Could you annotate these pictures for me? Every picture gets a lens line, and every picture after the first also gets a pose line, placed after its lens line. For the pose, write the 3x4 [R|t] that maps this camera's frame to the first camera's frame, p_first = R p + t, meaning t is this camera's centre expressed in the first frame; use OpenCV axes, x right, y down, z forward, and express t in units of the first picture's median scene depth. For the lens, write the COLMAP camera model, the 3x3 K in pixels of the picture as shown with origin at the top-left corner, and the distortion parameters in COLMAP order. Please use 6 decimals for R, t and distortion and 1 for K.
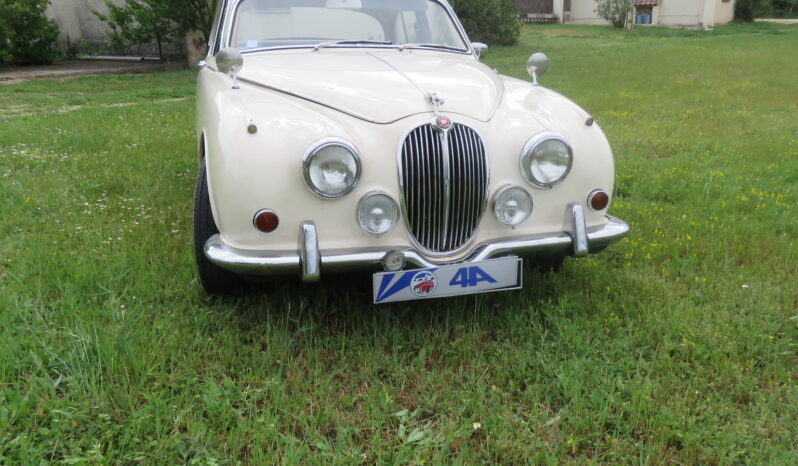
lens RADIAL K [[675.1, 0, 399.0], [0, 675.1, 233.0], [0, 0, 1]] dist [-0.006320, -0.003710]
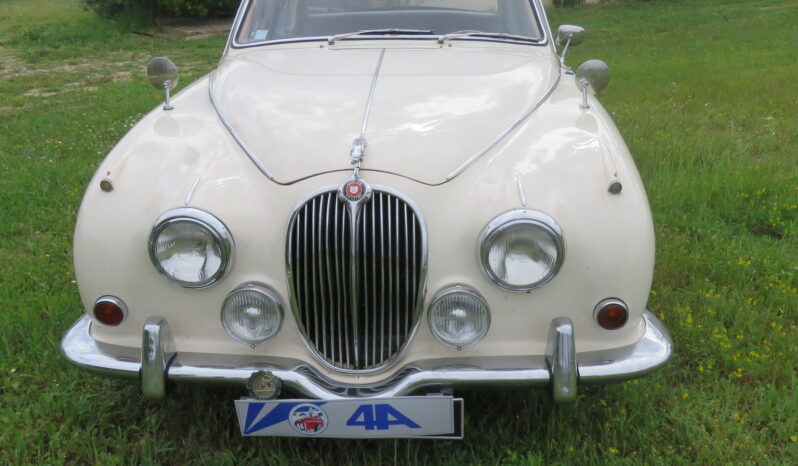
lens RADIAL K [[675.1, 0, 399.0], [0, 675.1, 233.0], [0, 0, 1]] dist [-0.006320, -0.003710]
pose [[0.952051, 0.089699, -0.292494, 0.308685], [-0.066103, 0.993782, 0.089602, -0.183791], [0.298712, -0.065971, 0.952060, 0.362329]]
